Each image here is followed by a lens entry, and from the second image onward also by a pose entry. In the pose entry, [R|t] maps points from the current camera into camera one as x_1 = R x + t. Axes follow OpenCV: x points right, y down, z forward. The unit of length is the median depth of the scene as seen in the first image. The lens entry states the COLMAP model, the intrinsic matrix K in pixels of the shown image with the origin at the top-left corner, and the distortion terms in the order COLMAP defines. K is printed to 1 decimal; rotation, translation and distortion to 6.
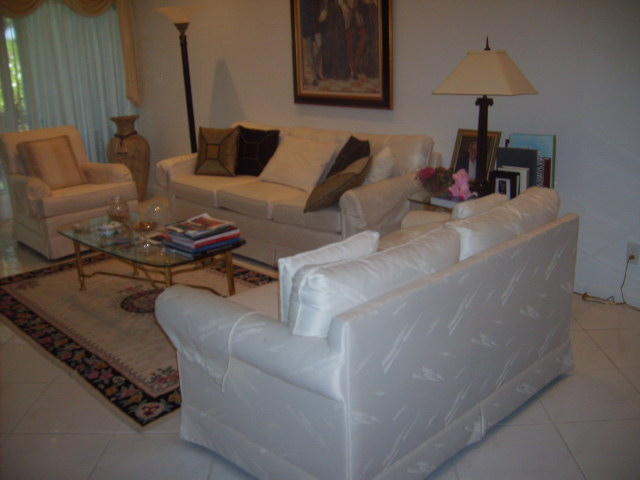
lens RADIAL K [[675.9, 0, 320.0], [0, 675.9, 240.0], [0, 0, 1]] dist [-0.152713, 0.142300]
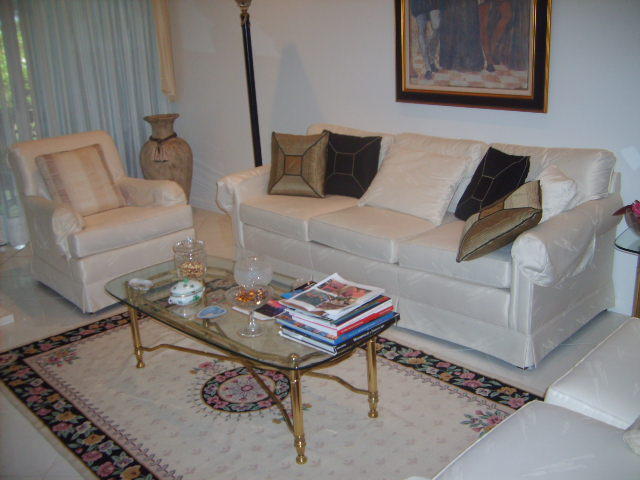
lens RADIAL K [[675.9, 0, 320.0], [0, 675.9, 240.0], [0, 0, 1]] dist [-0.152713, 0.142300]
pose [[0.999904, -0.012812, 0.005219, -0.145929], [0.012683, 0.999633, 0.023953, -0.069591], [-0.005524, -0.023885, 0.999699, 0.246268]]
